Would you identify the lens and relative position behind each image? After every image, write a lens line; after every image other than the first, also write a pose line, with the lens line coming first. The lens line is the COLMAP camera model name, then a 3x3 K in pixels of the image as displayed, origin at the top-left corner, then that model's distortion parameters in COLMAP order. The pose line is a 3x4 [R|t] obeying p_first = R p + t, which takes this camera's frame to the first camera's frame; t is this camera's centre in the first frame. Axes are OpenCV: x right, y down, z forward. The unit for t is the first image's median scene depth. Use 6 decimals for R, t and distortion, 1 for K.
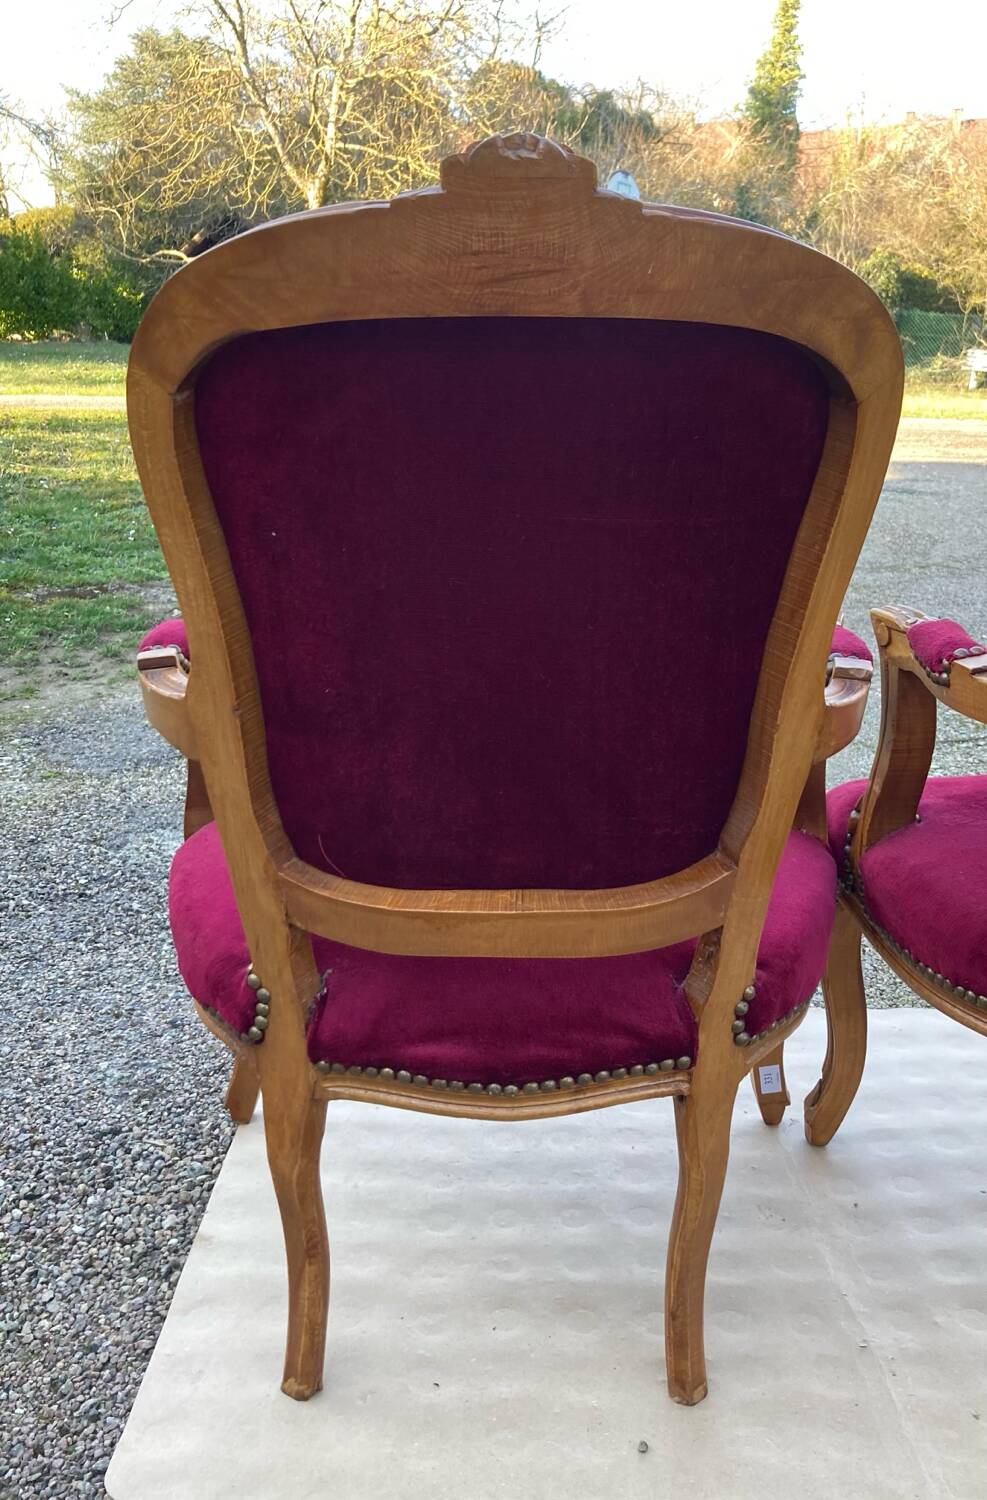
lens RADIAL K [[1425.4, 0, 505.3], [0, 1425.4, 712.5], [0, 0, 1]] dist [0.022581, 0.000000]
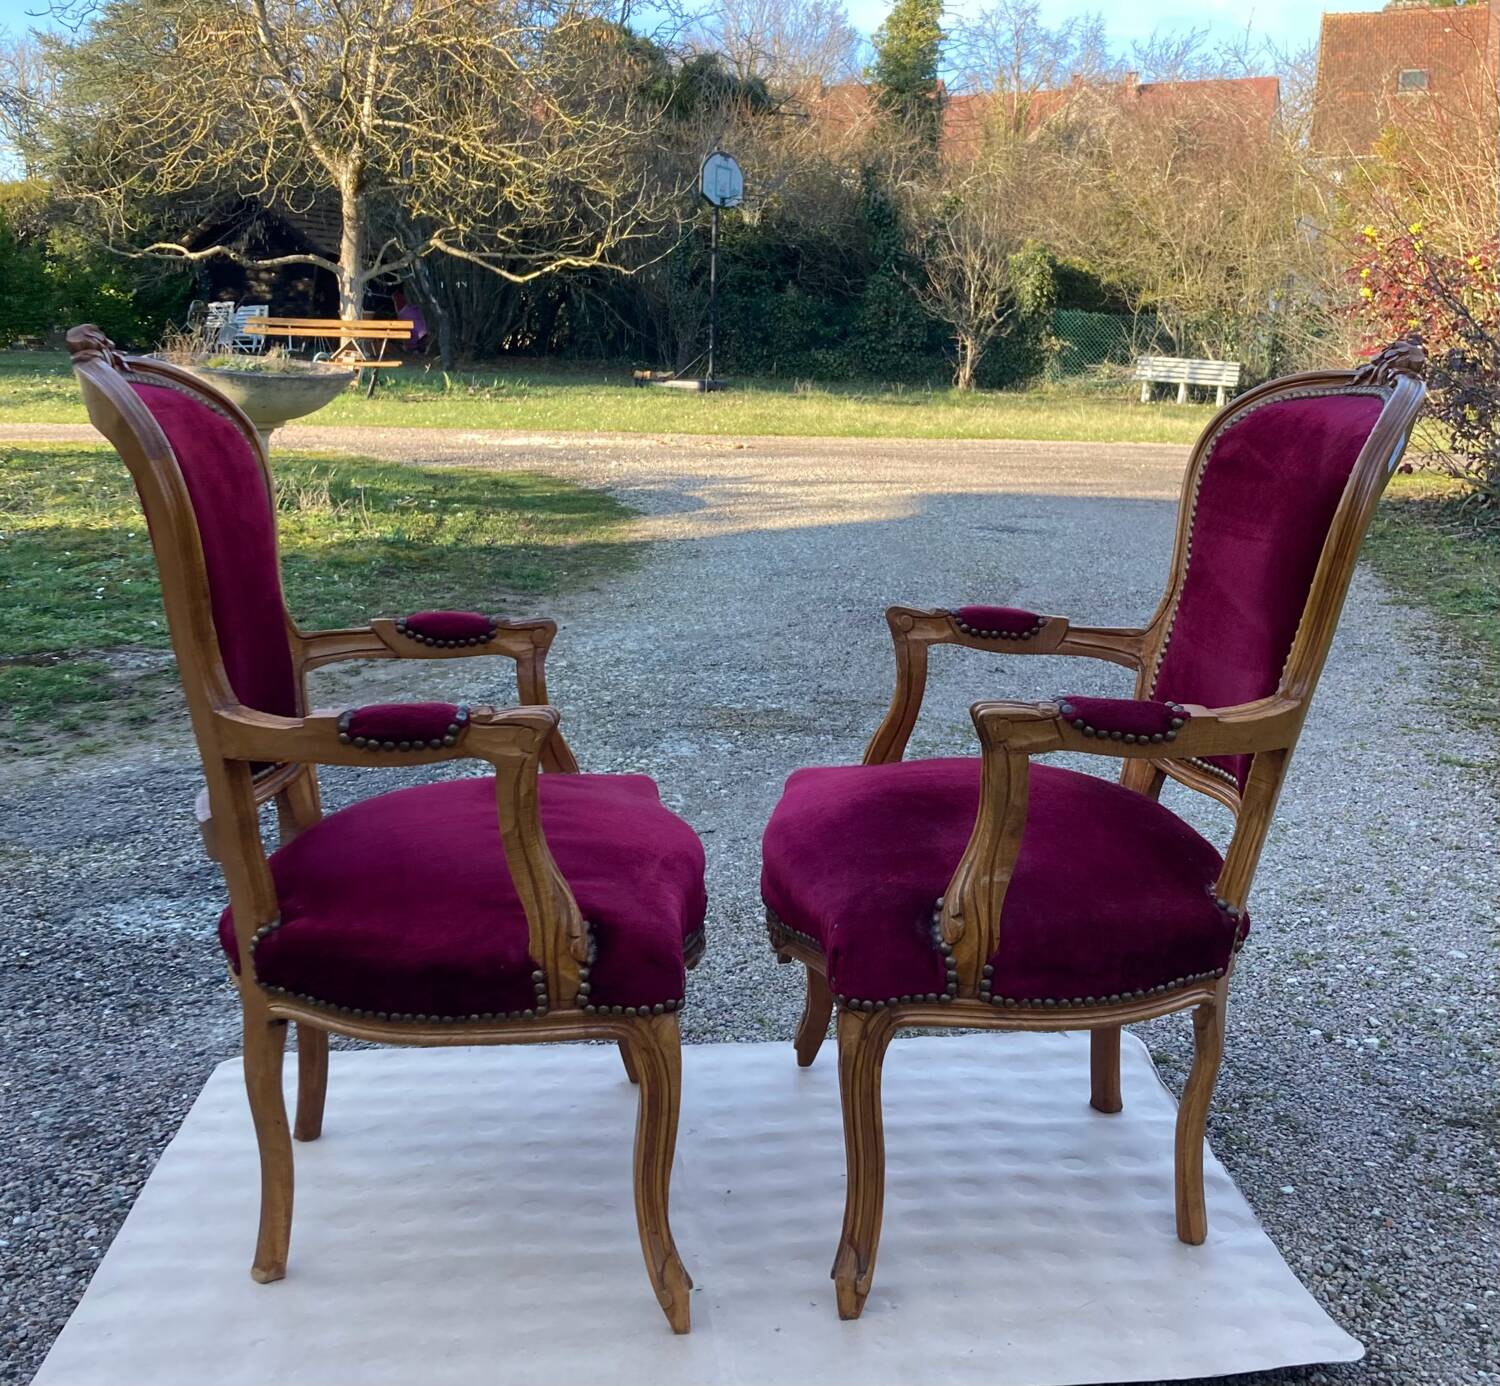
lens RADIAL K [[1788.3, 0, 740.0], [0, 1788.3, 582.7], [0, 0, 1]] dist [0.030611, 0.000000]
pose [[0.996624, -0.014487, 0.080819, 0.110390], [0.024267, 0.992309, -0.121381, 0.033255], [-0.078439, 0.122932, 0.989310, -0.326346]]
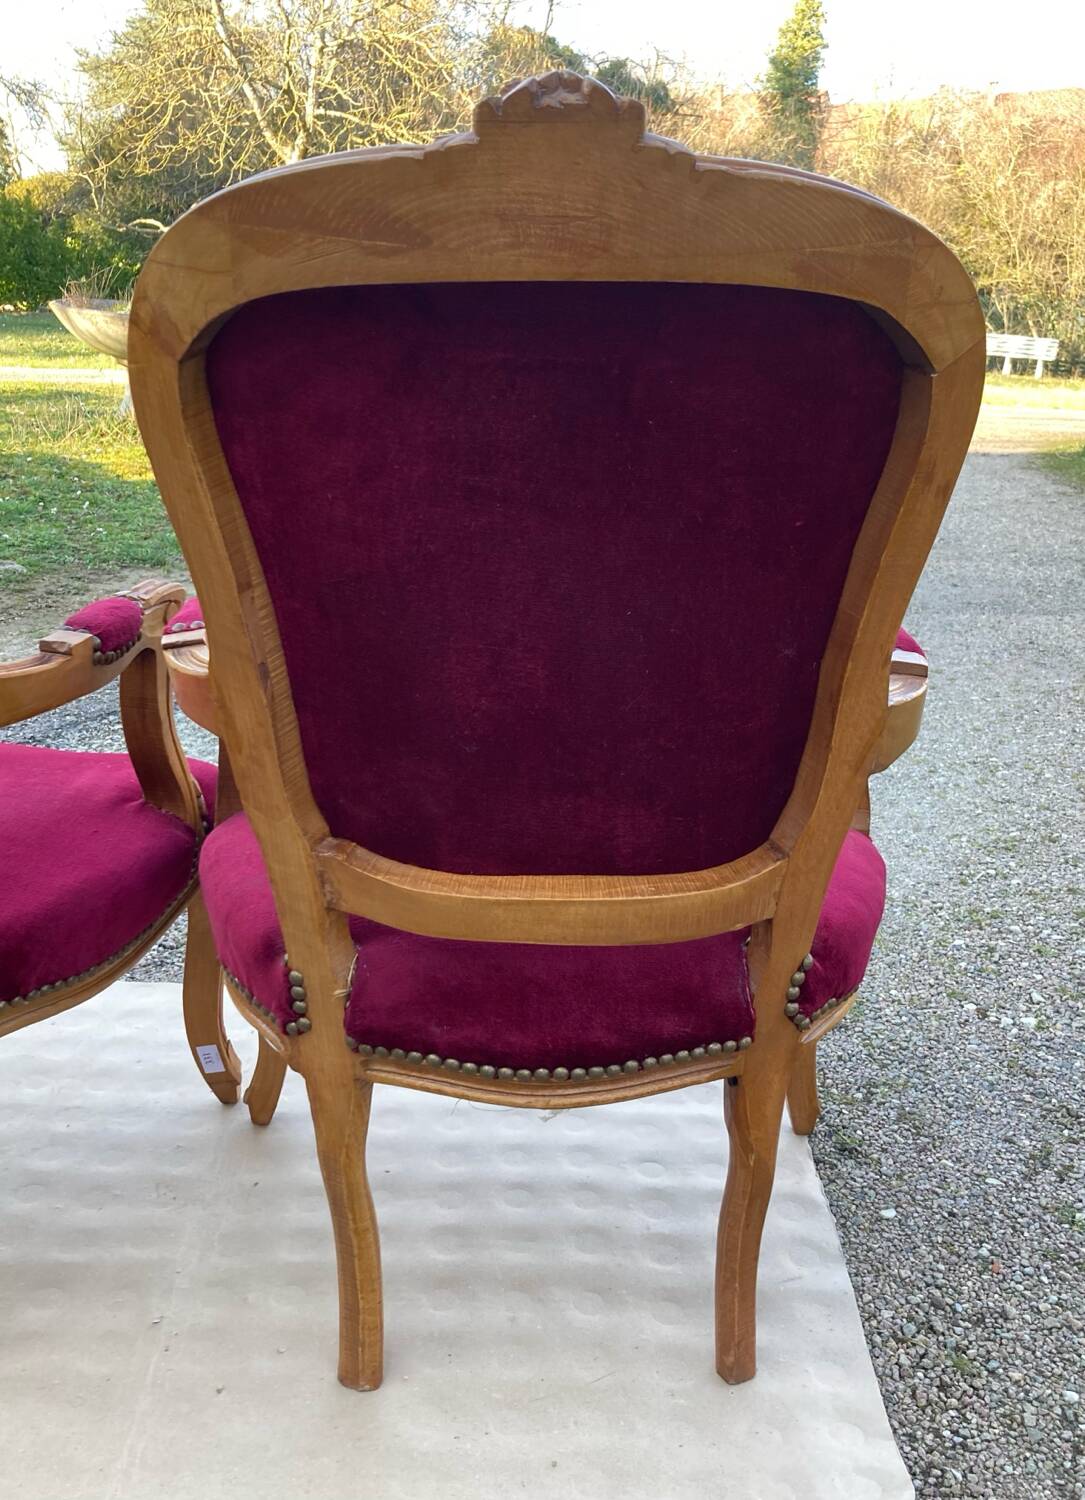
lens RADIAL K [[1429.7, 0, 512.1], [0, 1429.7, 762.4], [0, 0, 1]] dist [0.014454, 0.000000]
pose [[0.999938, 0.010576, 0.003488, 0.312680], [-0.010728, 0.998845, 0.046841, 0.001673], [-0.002988, -0.046876, 0.998896, 0.012088]]
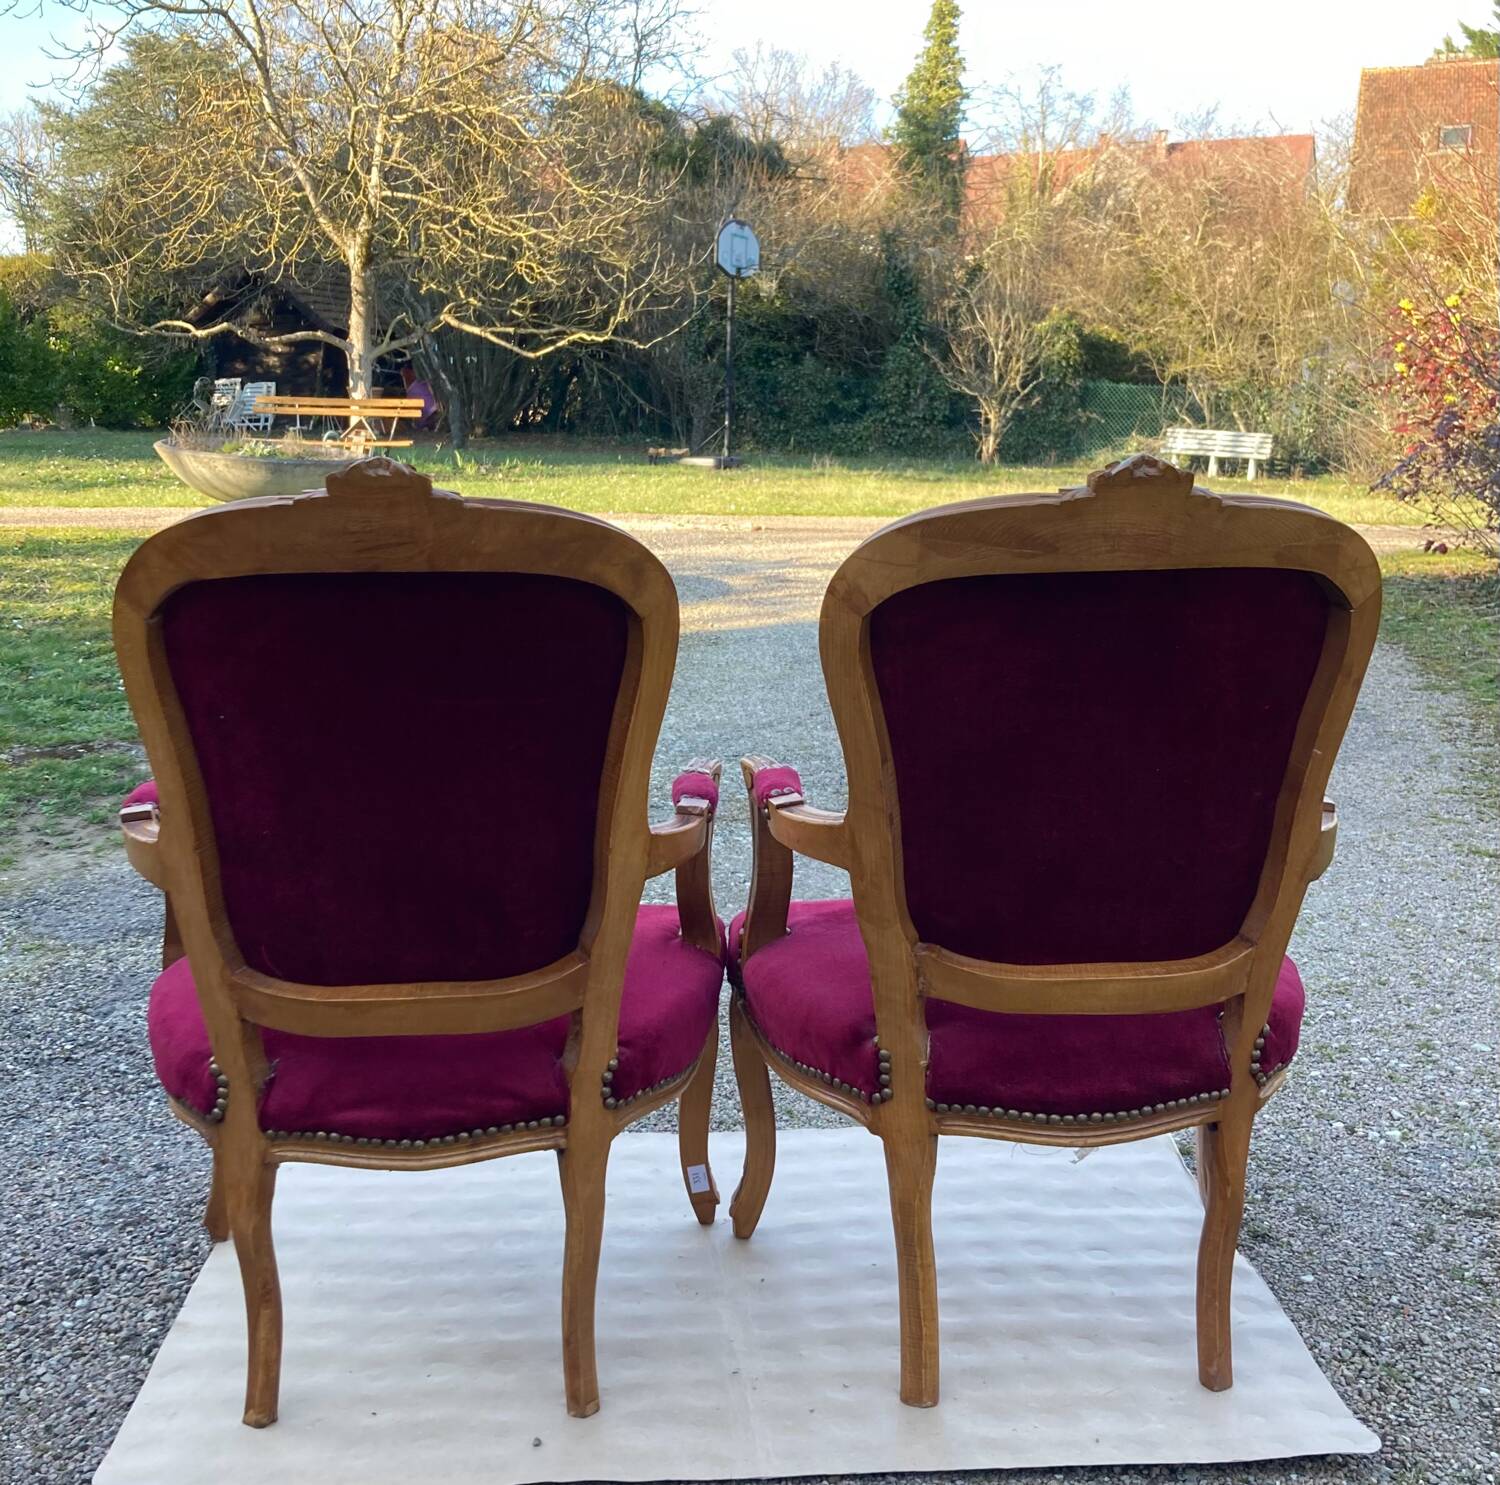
lens RADIAL K [[1825.4, 0, 721.0], [0, 1825.4, 727.5], [0, 0, 1]] dist [0.021383, 0.000000]
pose [[0.997963, -0.020659, 0.060352, 0.099461], [0.025858, 0.995901, -0.086674, 0.023028], [-0.058314, 0.088058, 0.994407, -0.366686]]
